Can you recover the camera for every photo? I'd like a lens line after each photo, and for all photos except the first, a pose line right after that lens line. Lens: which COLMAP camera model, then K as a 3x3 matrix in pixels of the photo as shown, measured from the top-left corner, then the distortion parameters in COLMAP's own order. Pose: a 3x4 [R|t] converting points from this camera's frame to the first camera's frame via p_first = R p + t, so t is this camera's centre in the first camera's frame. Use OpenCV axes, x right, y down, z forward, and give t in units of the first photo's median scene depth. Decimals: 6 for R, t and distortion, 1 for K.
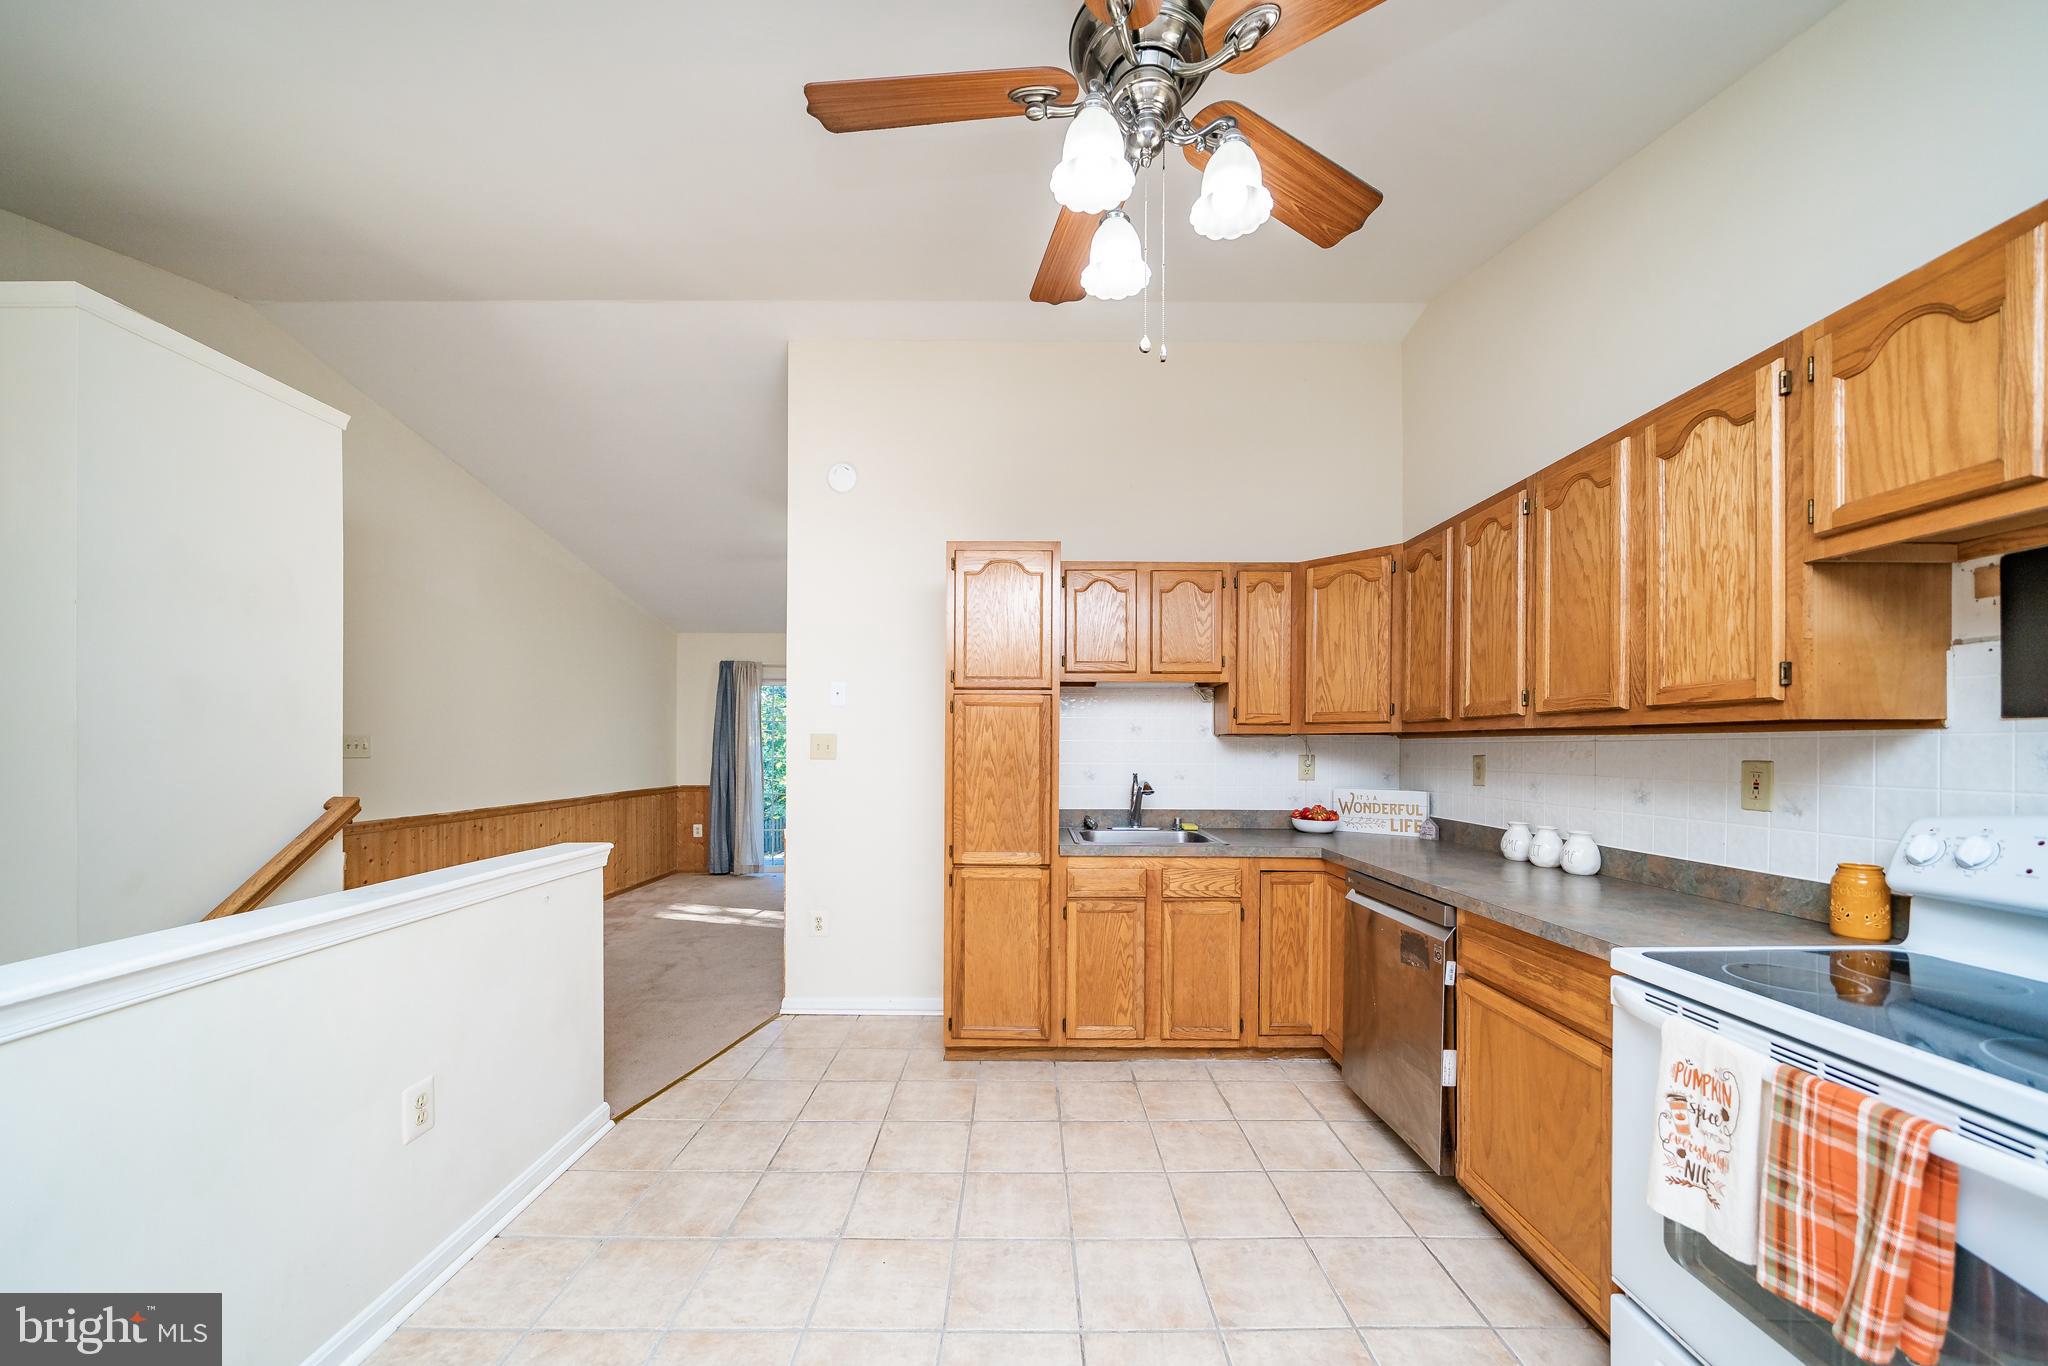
lens RADIAL K [[715.7, 0, 1009.7], [0, 715.7, 746.7], [0, 0, 1]] dist [-0.008621, -0.000200]
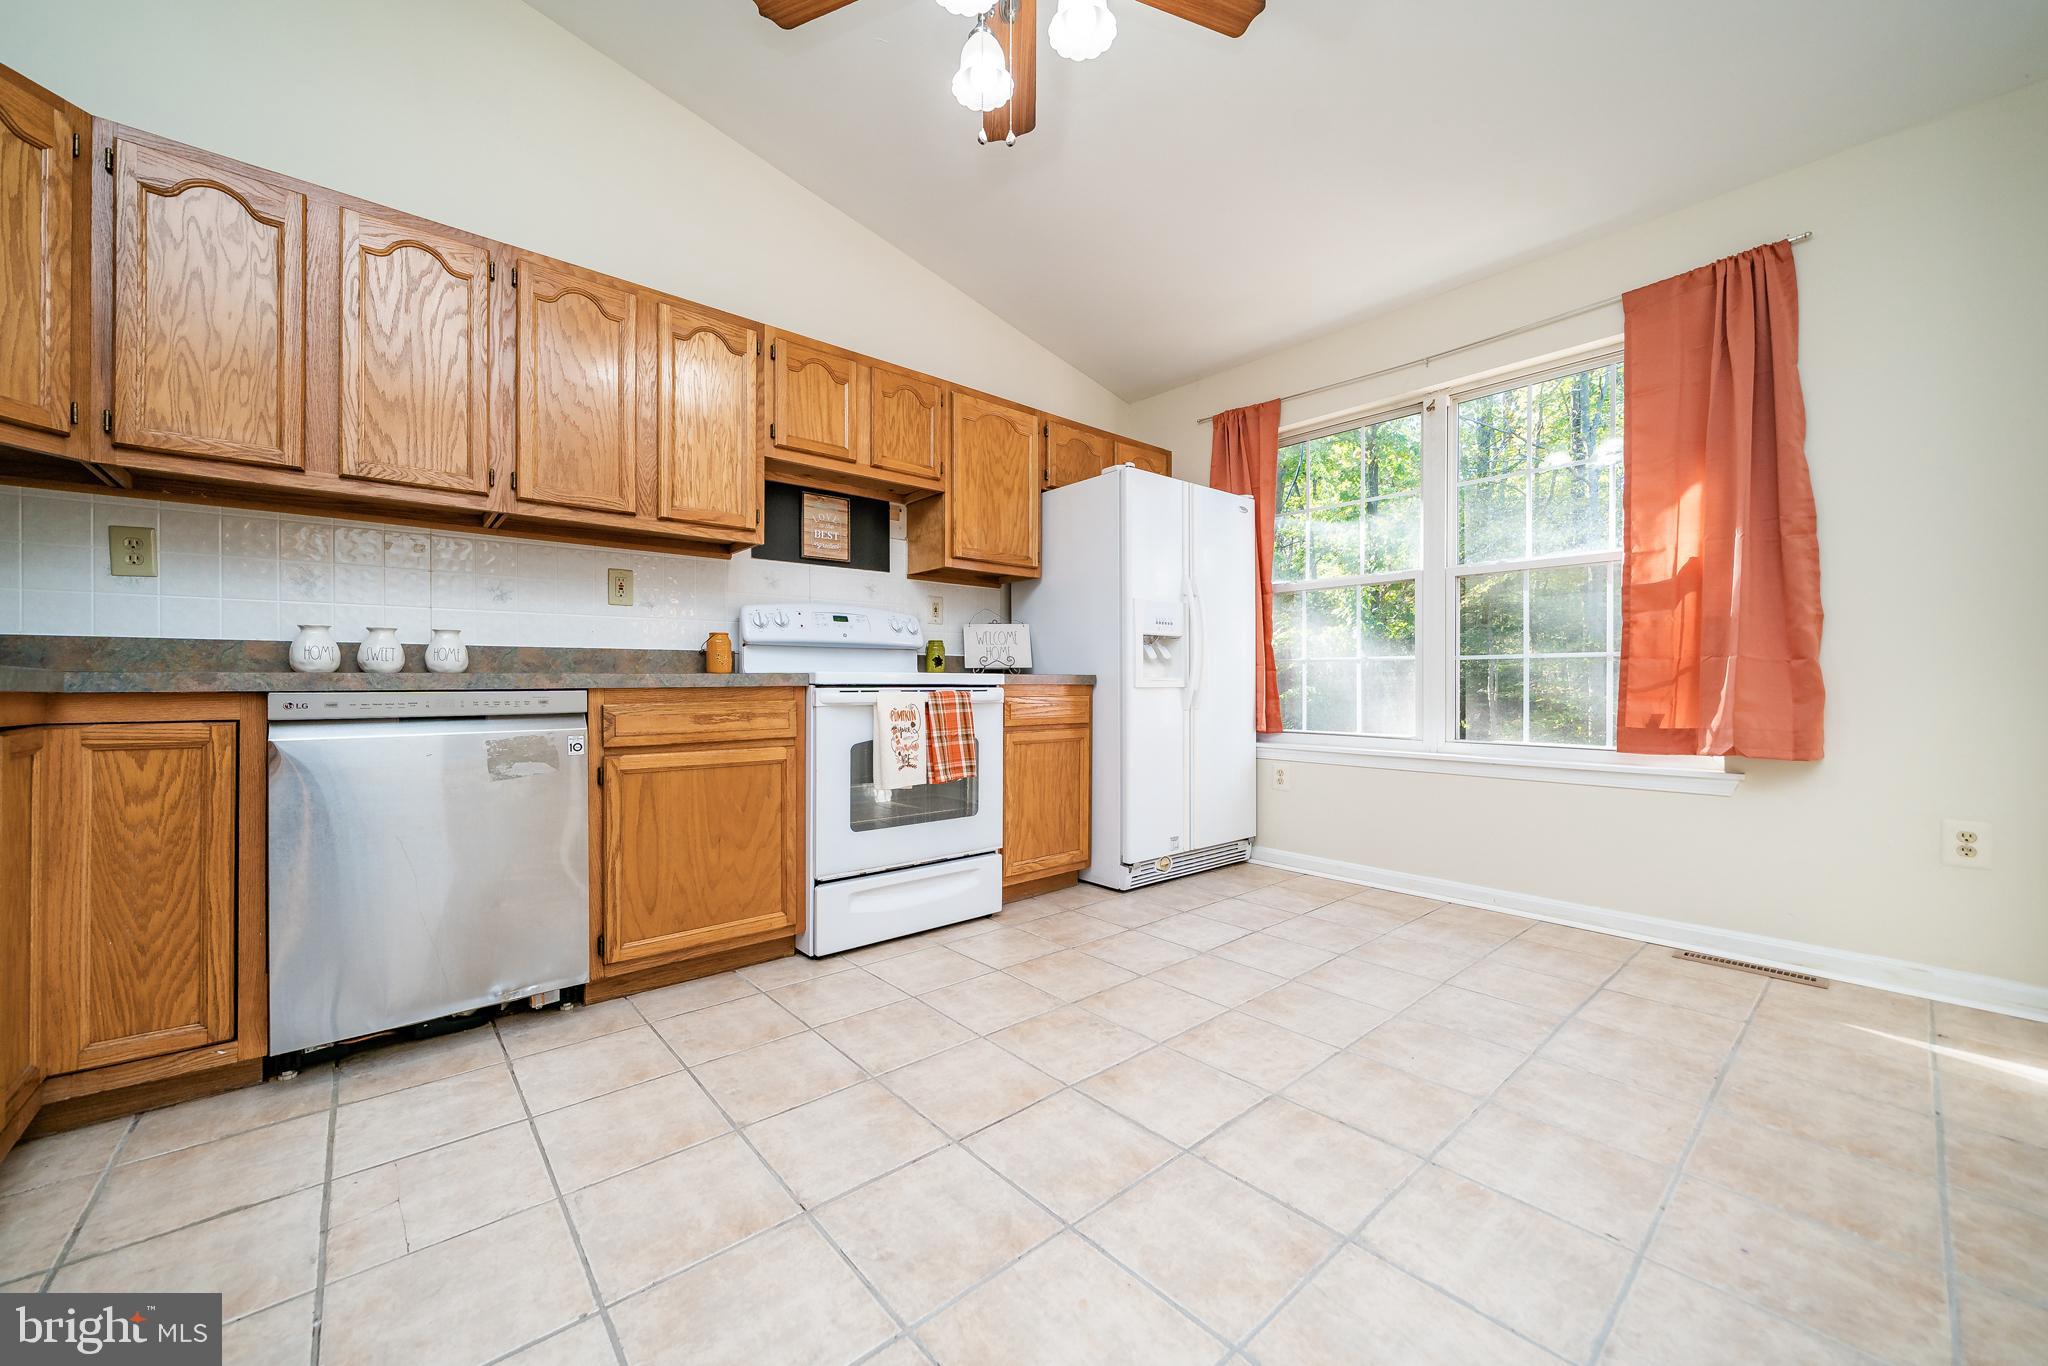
lens RADIAL K [[776.7, 0, 1017.3], [0, 776.7, 678.2], [0, 0, 1]] dist [0.001138, 0.000082]
pose [[-0.656949, 0.000187, 0.753935, -0.679161], [-0.003046, 0.999991, -0.002902, 0.267963], [-0.753928, -0.004203, -0.656943, 1.607137]]
